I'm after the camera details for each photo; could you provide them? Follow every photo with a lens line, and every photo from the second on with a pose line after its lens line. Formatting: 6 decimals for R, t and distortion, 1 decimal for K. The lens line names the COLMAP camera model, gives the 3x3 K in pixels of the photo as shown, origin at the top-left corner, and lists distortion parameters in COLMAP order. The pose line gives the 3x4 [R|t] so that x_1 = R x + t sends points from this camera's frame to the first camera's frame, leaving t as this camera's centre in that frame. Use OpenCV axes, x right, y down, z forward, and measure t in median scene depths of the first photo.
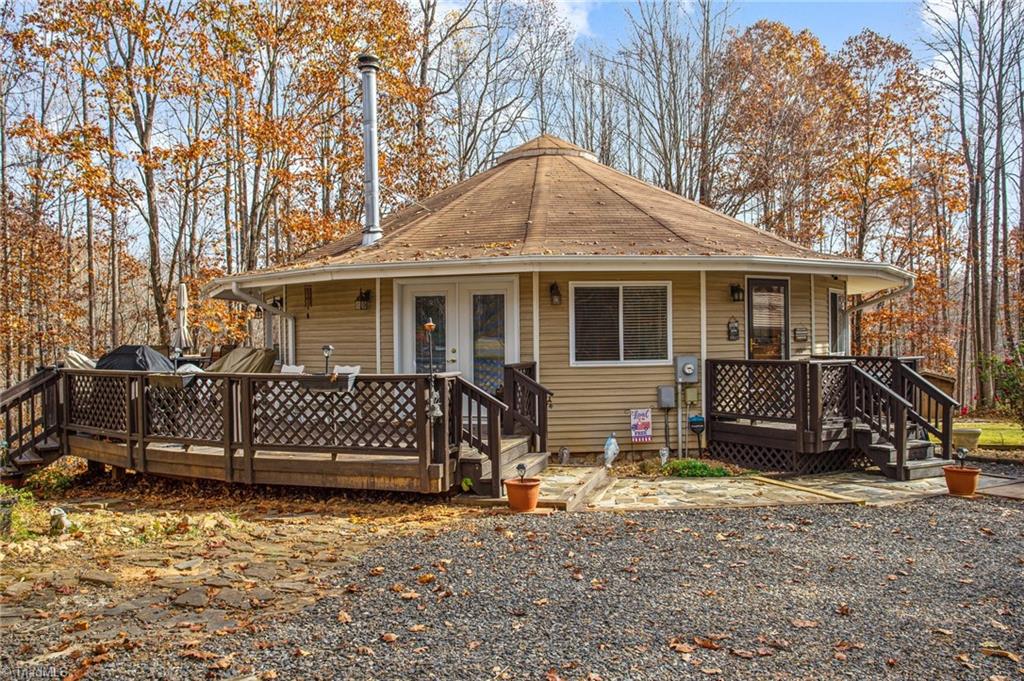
lens RADIAL K [[804.7, 0, 512.0], [0, 804.7, 340.5], [0, 0, 1]] dist [-0.000042, -0.000087]
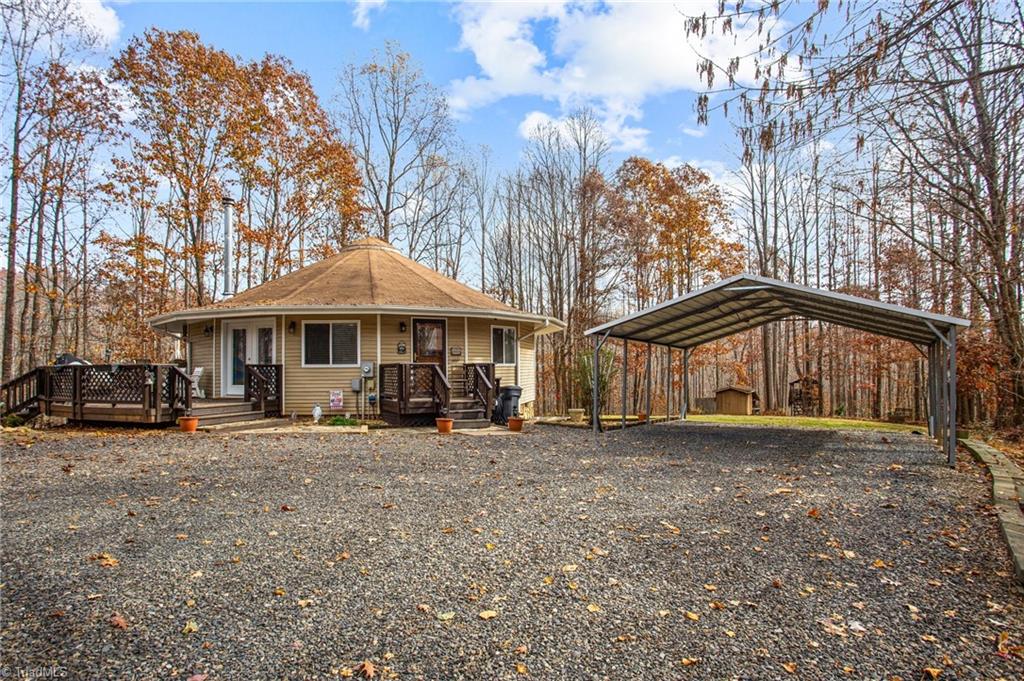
lens RADIAL K [[561.2, 0, 510.7], [0, 561.2, 358.9], [0, 0, 1]] dist [-0.033885, -0.000044]
pose [[0.998927, 0.004577, -0.046083, 0.592784], [-0.005671, 0.999704, -0.023647, 0.039852], [0.045961, 0.023883, 0.998658, -0.227317]]
